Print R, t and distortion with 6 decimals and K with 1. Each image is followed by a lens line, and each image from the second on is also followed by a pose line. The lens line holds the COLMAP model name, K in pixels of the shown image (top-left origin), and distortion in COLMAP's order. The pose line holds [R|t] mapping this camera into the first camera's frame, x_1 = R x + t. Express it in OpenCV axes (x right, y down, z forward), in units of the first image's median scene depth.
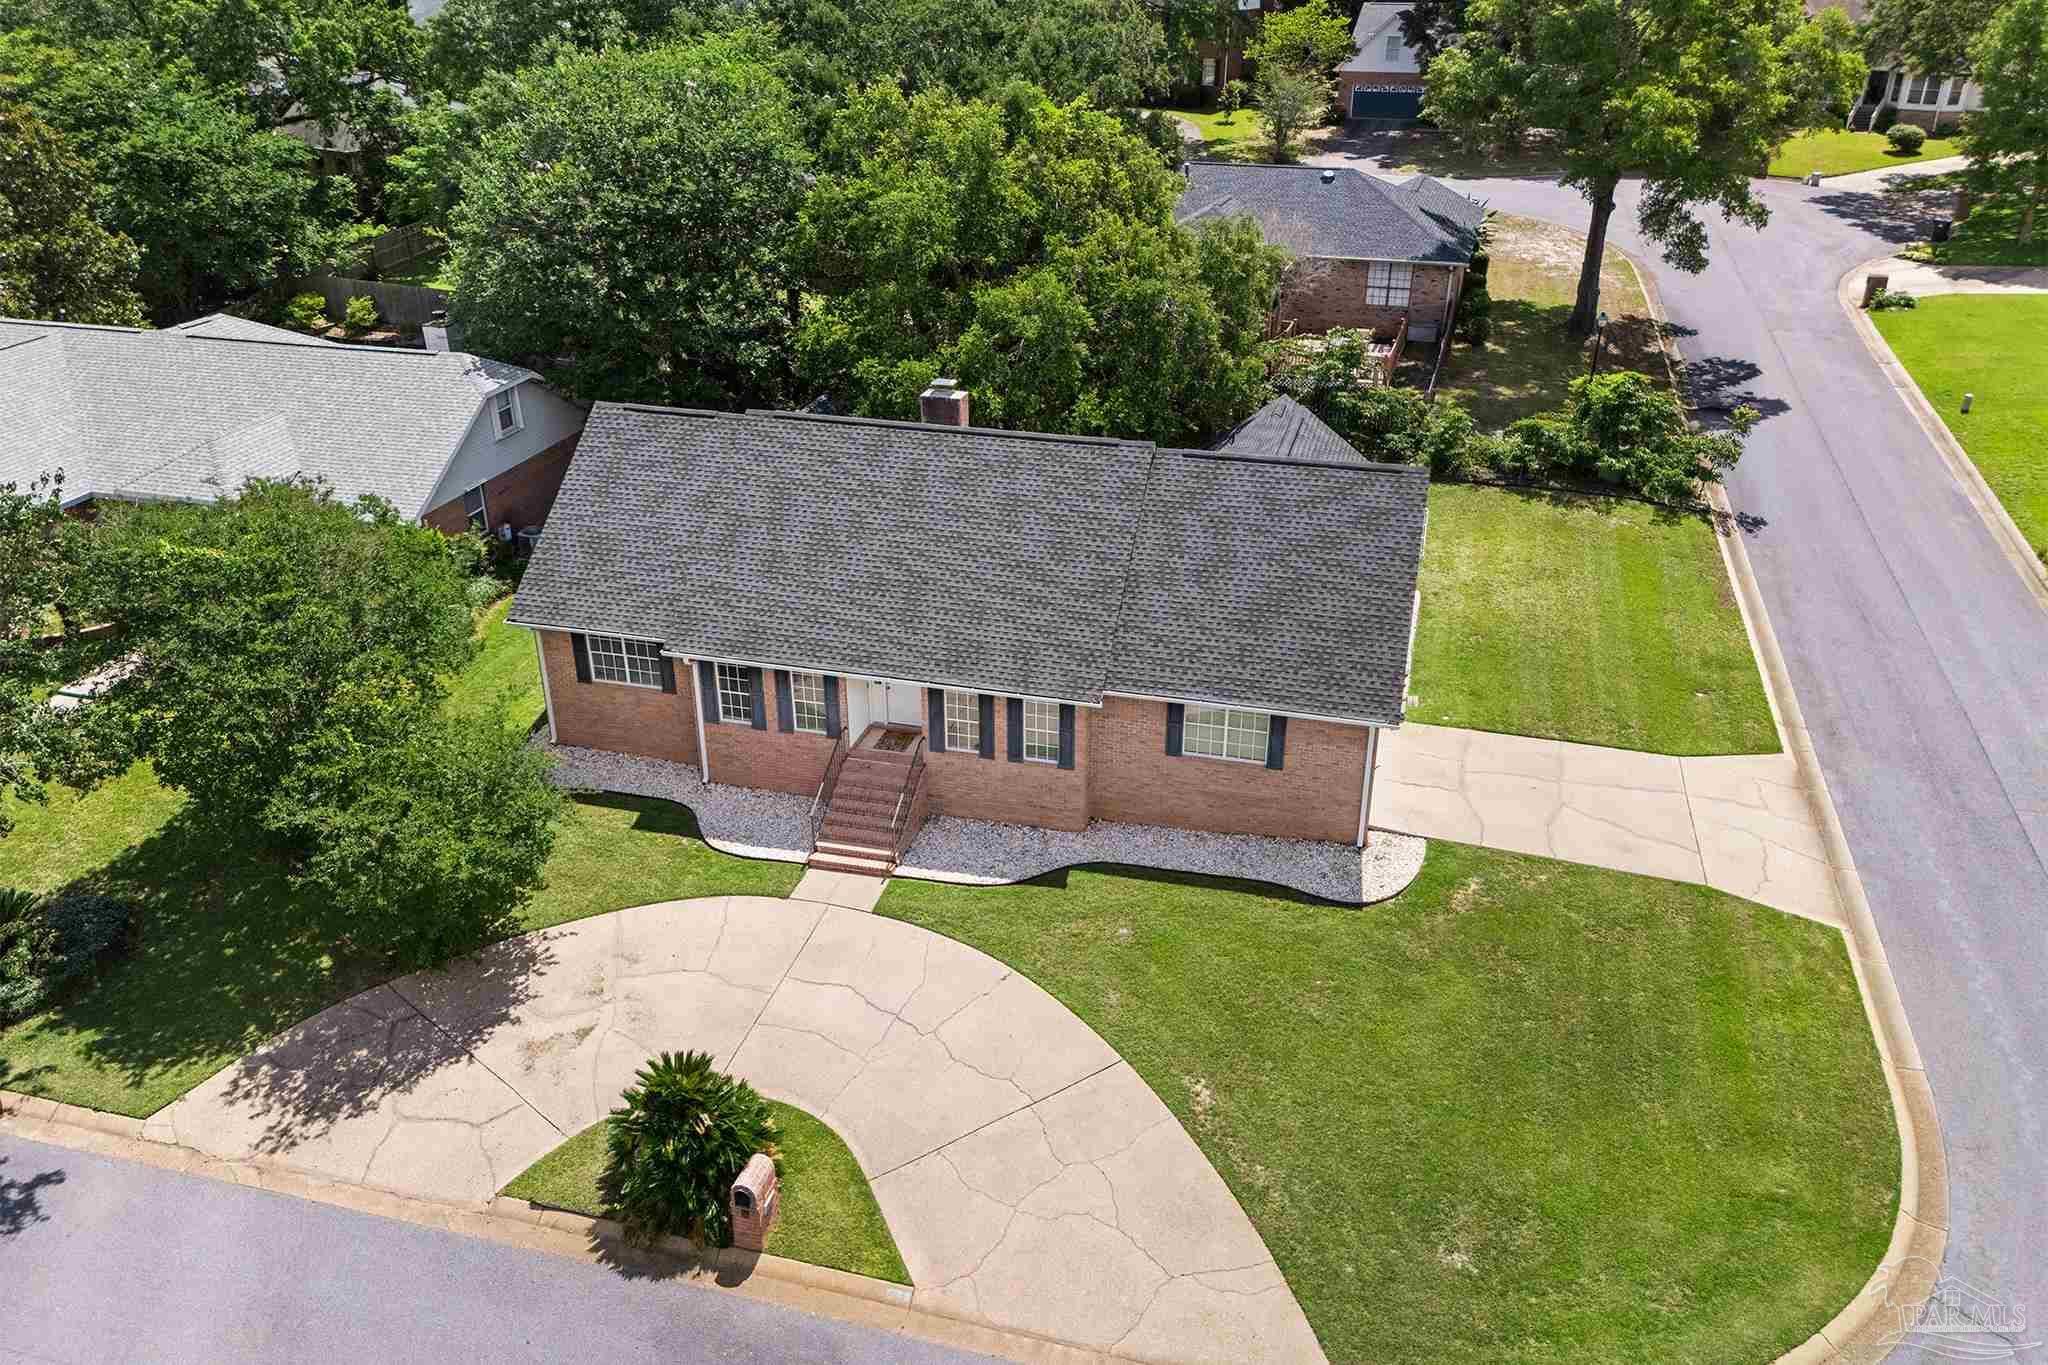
lens RADIAL K [[1577.9, 0, 1047.3], [0, 1577.9, 668.7], [0, 0, 1]] dist [0.050694, -0.004605]
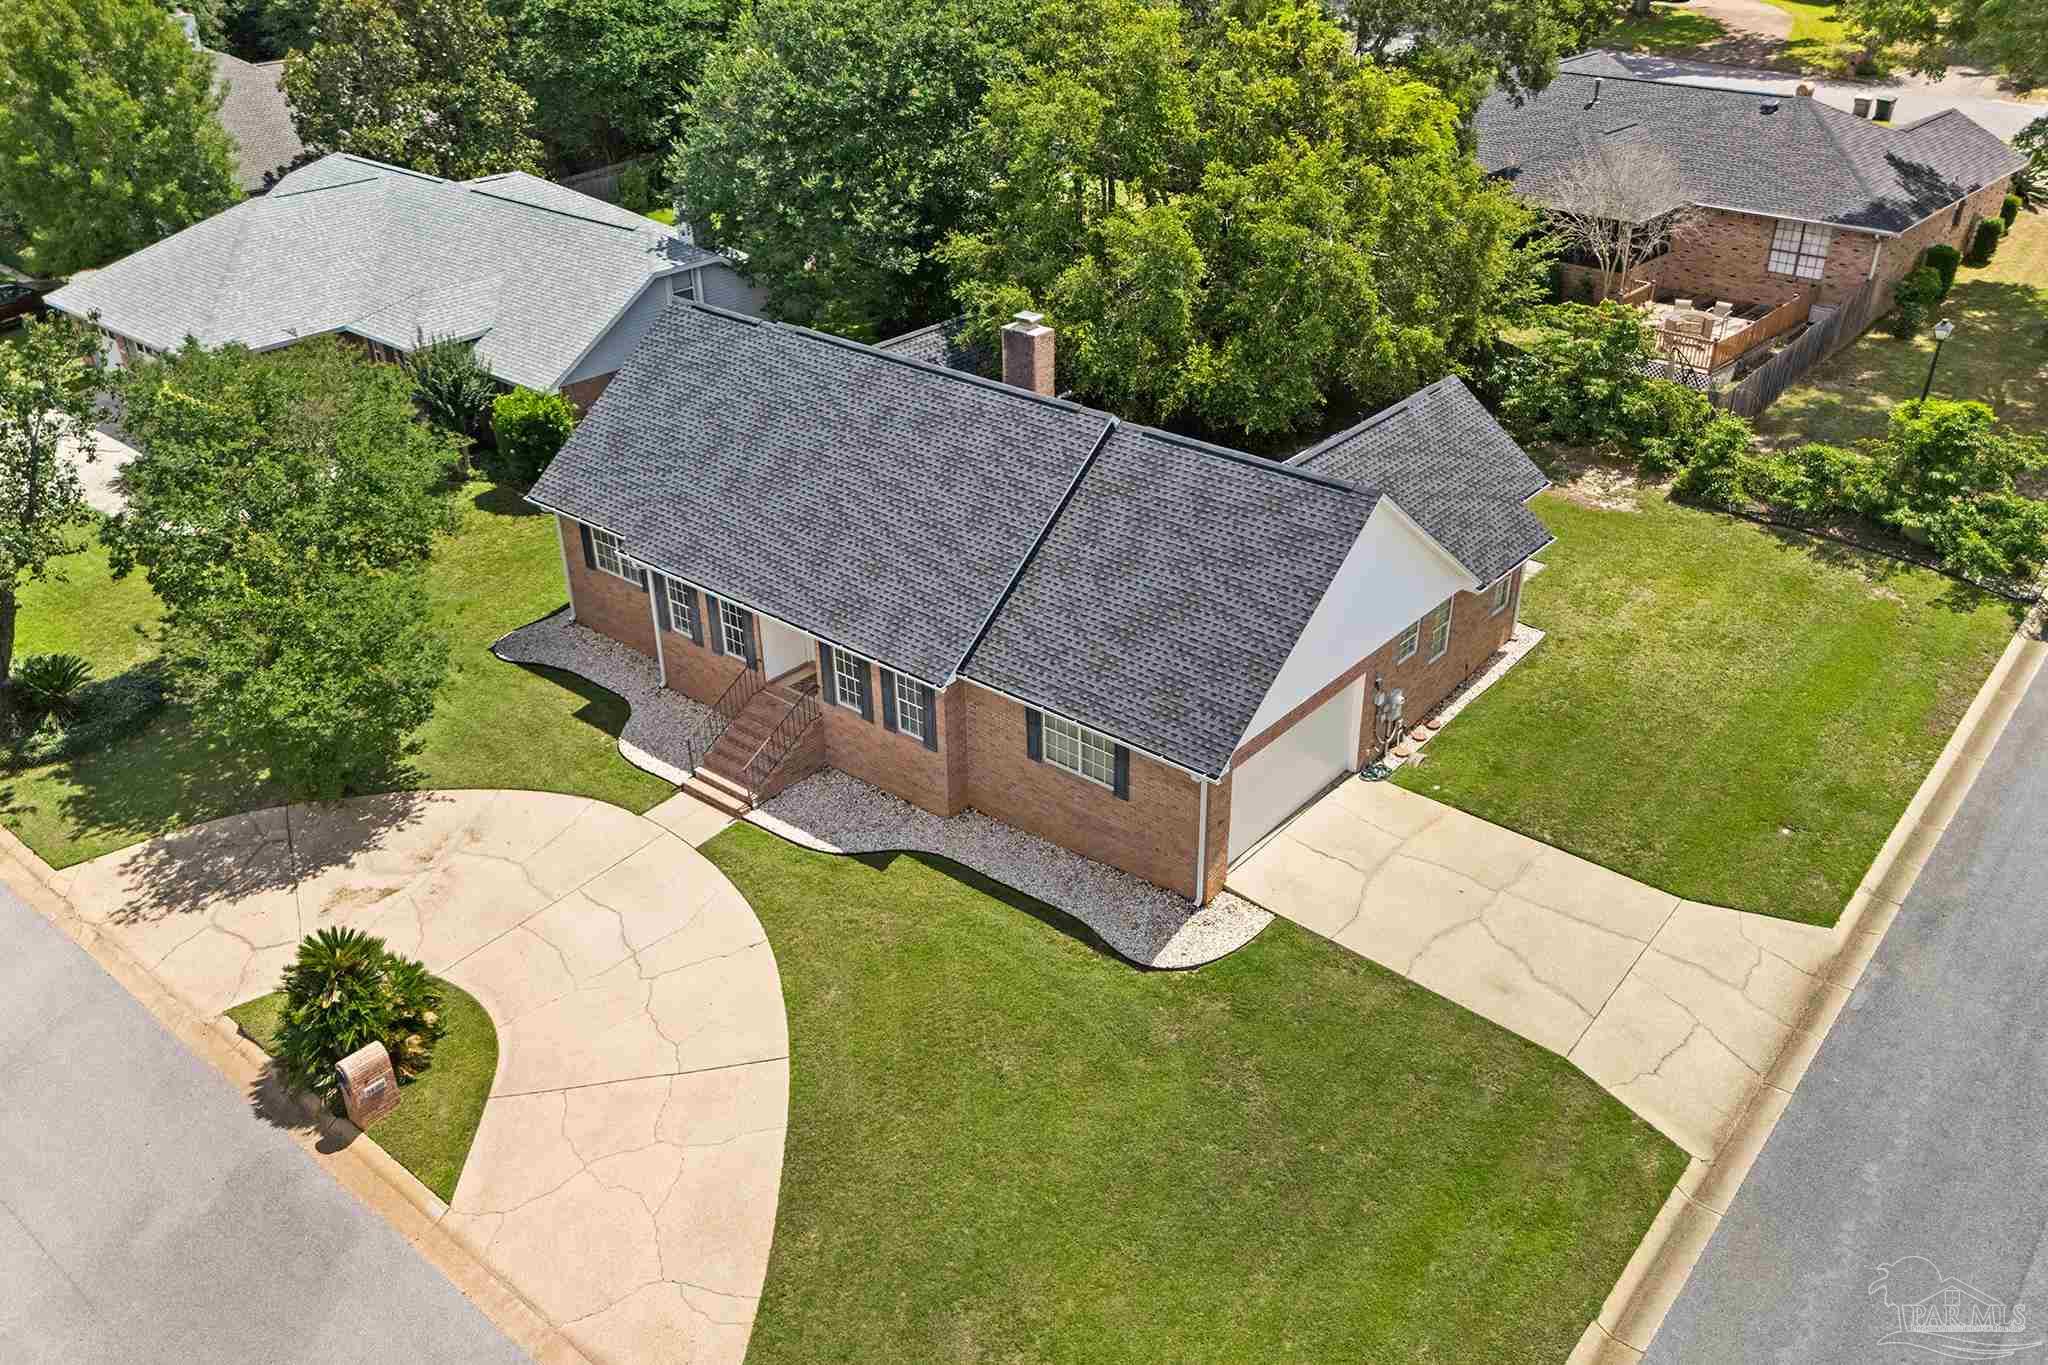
lens RADIAL K [[1691.1, 0, 1056.3], [0, 1691.1, 682.9], [0, 0, 1]] dist [0.043565, -0.003917]
pose [[0.906285, 0.200117, -0.372290, 0.445783], [-0.175941, 0.979490, 0.098205, -0.086740], [0.384307, -0.023500, 0.922906, 0.102735]]
